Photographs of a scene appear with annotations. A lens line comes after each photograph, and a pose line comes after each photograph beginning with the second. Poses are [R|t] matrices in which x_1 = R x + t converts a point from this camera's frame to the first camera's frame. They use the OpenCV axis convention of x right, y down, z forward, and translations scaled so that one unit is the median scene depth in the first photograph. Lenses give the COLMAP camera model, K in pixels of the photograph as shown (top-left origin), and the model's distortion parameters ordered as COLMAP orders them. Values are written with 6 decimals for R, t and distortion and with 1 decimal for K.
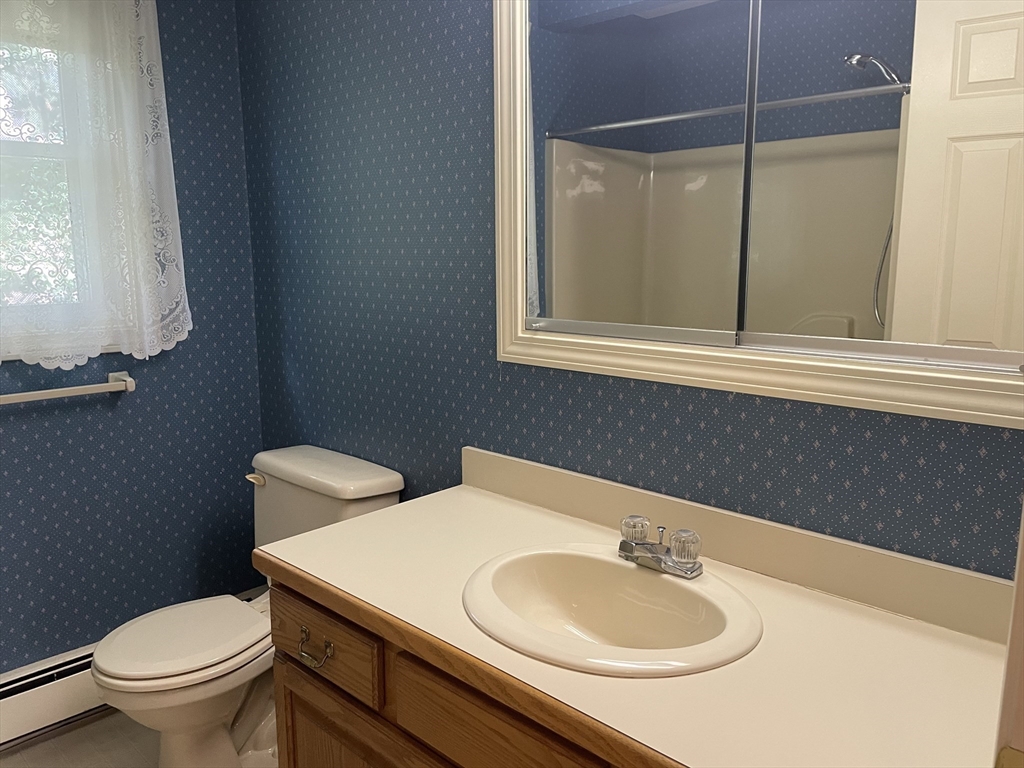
lens RADIAL K [[771.1, 0, 513.0], [0, 771.1, 381.7], [0, 0, 1]] dist [0.001010, -0.004736]
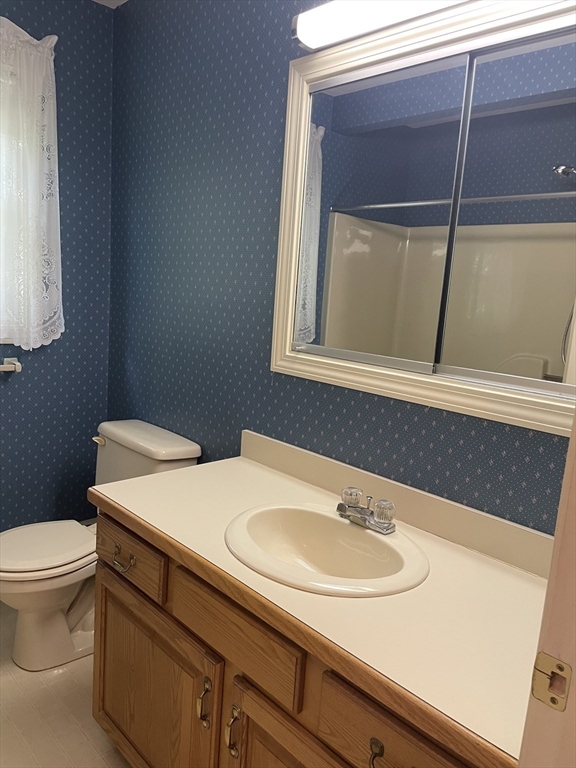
lens RADIAL K [[590.8, 0, 288.0], [0, 590.8, 384.0], [0, 0, 1]] dist [0.001098, 0.004115]
pose [[0.995703, 0.079170, -0.048046, 0.064202], [-0.079287, 0.996852, -0.000530, -0.004961], [0.047853, 0.004337, 0.998845, -0.078603]]
